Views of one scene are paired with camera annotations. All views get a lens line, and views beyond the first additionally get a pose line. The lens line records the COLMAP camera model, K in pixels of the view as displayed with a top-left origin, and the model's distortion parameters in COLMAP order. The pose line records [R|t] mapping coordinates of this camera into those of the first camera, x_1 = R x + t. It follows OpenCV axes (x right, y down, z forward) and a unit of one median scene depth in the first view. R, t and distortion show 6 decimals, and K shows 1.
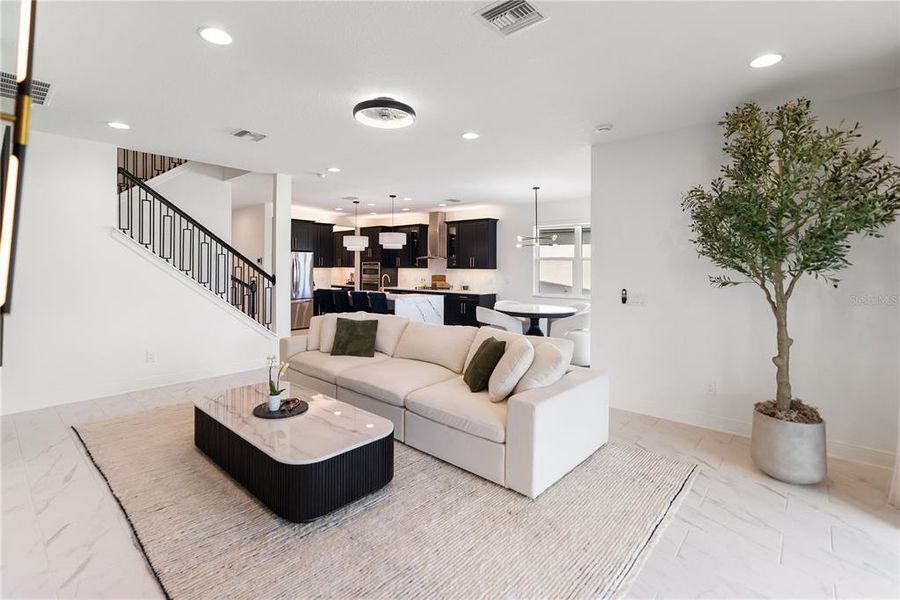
lens RADIAL K [[416.3, 0, 447.4], [0, 416.3, 267.5], [0, 0, 1]] dist [-0.002295, -0.000263]
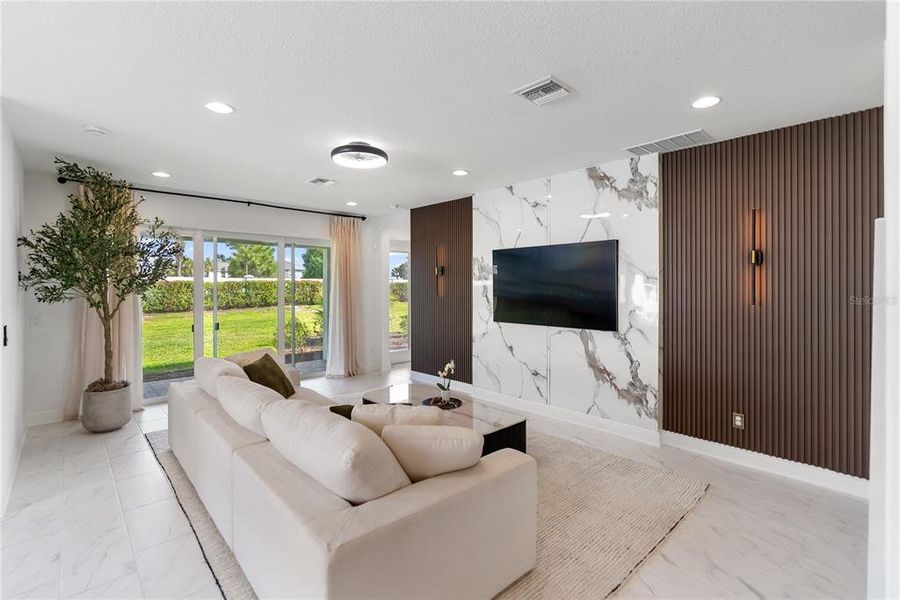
lens RADIAL K [[415.7, 0, 453.3], [0, 415.7, 287.0], [0, 0, 1]] dist [-0.002157, -0.000068]
pose [[-0.995812, -0.005794, 0.091239, -0.180096], [-0.005430, 0.999976, 0.004239, -0.009110], [-0.091262, 0.003726, -0.995820, 0.740588]]
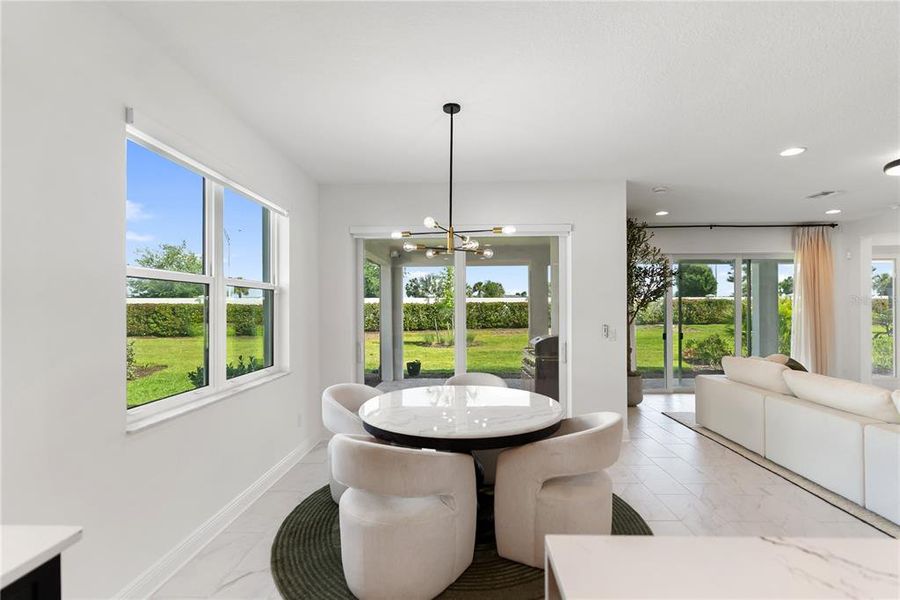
lens RADIAL K [[417.8, 0, 450.2], [0, 417.8, 305.8], [0, 0, 1]] dist [-0.000238, 0.000090]
pose [[-0.635496, -0.001337, 0.772103, -0.074377], [0.001230, 0.999995, 0.002745, -0.000131], [-0.772103, 0.002694, -0.635491, 0.935793]]
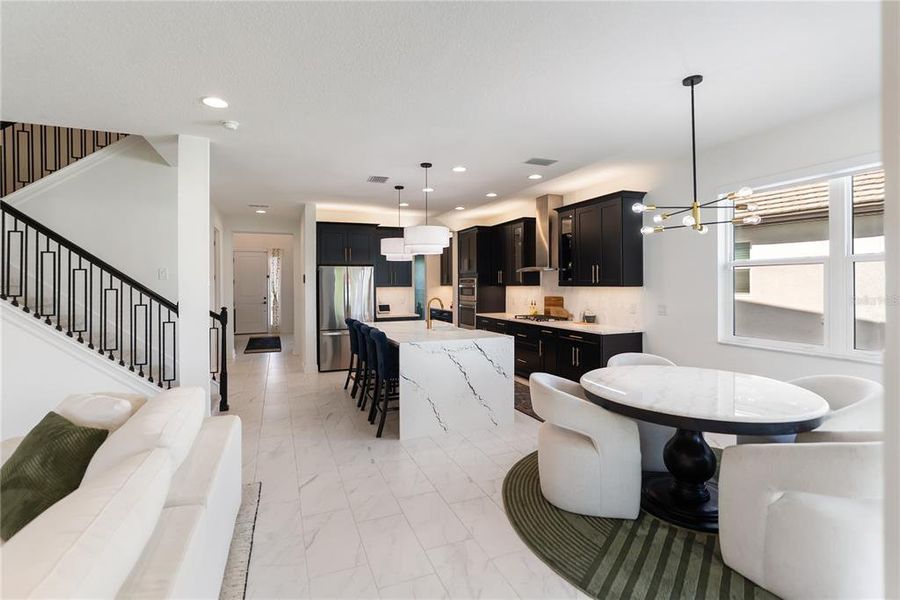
lens RADIAL K [[424.1, 0, 445.6], [0, 424.1, 286.1], [0, 0, 1]] dist [-0.002258, -0.000015]
pose [[0.890396, -0.010569, -0.455064, 0.138199], [0.012317, 0.999924, 0.000875, -0.000146], [0.455020, -0.006384, 0.890458, 0.400007]]
